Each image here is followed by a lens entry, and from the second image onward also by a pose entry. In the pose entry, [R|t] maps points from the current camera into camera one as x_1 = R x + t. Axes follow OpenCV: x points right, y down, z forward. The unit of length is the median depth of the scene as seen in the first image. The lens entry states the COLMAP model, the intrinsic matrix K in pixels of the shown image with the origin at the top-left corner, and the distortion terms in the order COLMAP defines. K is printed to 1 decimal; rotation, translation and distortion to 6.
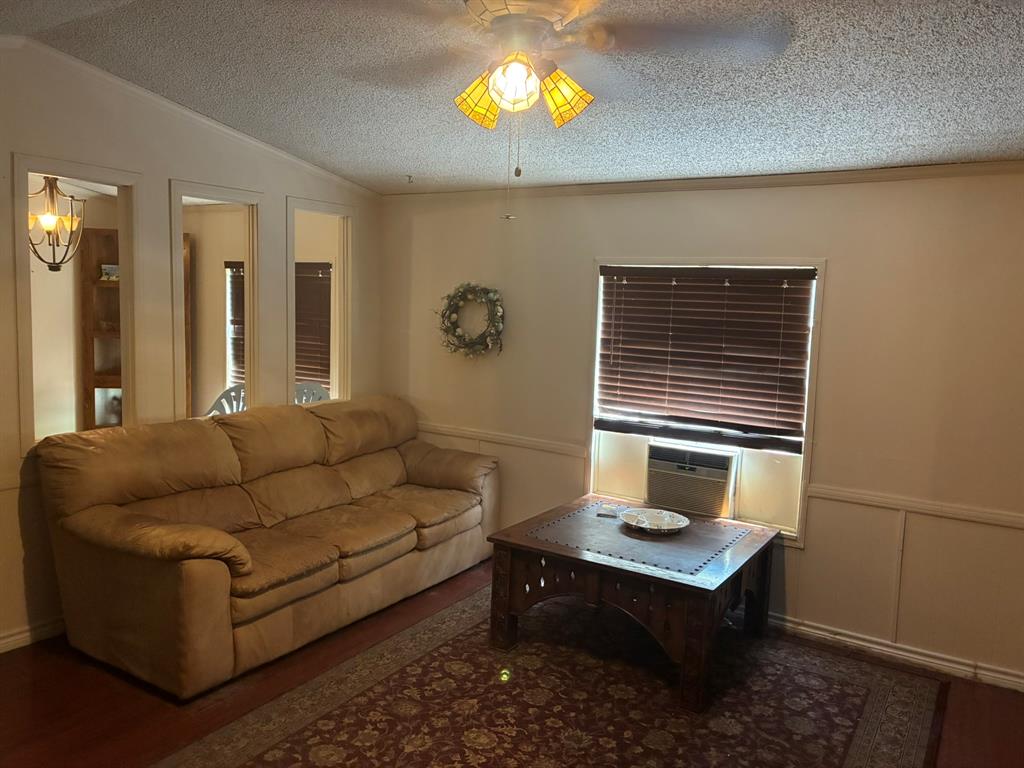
lens RADIAL K [[774.2, 0, 518.0], [0, 774.2, 376.7], [0, 0, 1]] dist [0.052896, -0.063788]
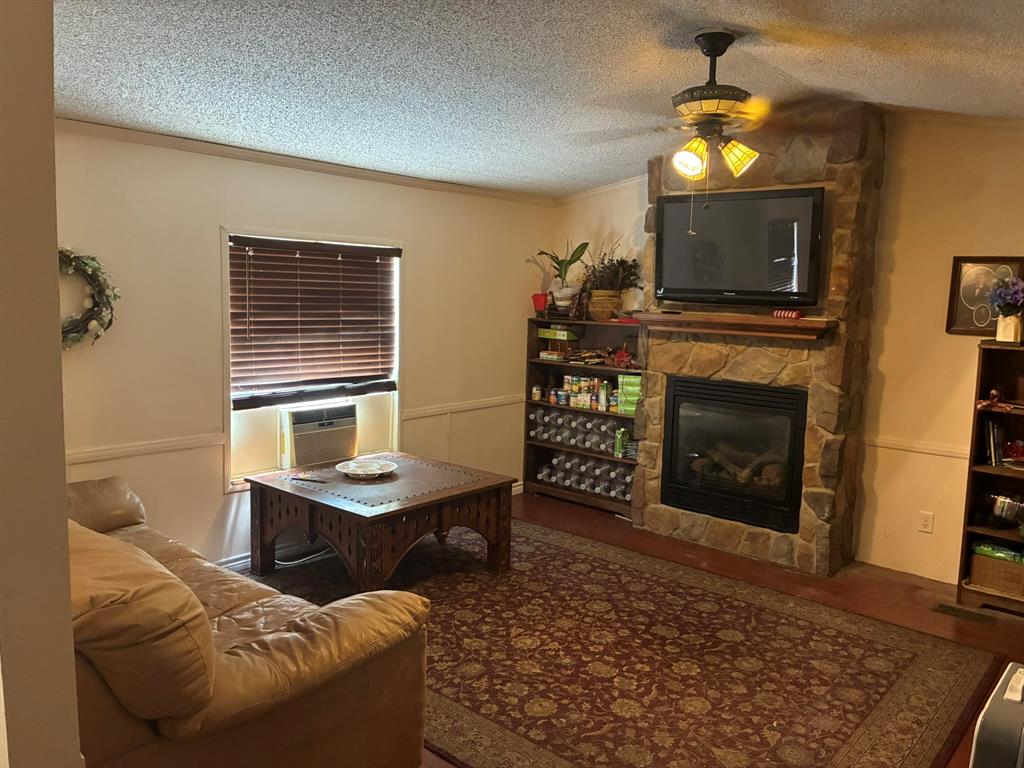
lens RADIAL K [[774.2, 0, 518.0], [0, 774.2, 376.7], [0, 0, 1]] dist [0.052896, -0.063788]
pose [[0.157217, -0.150692, 0.975999, -0.866392], [0.070468, 0.987482, 0.141113, -0.092429], [-0.985047, 0.046591, 0.165868, 0.573123]]
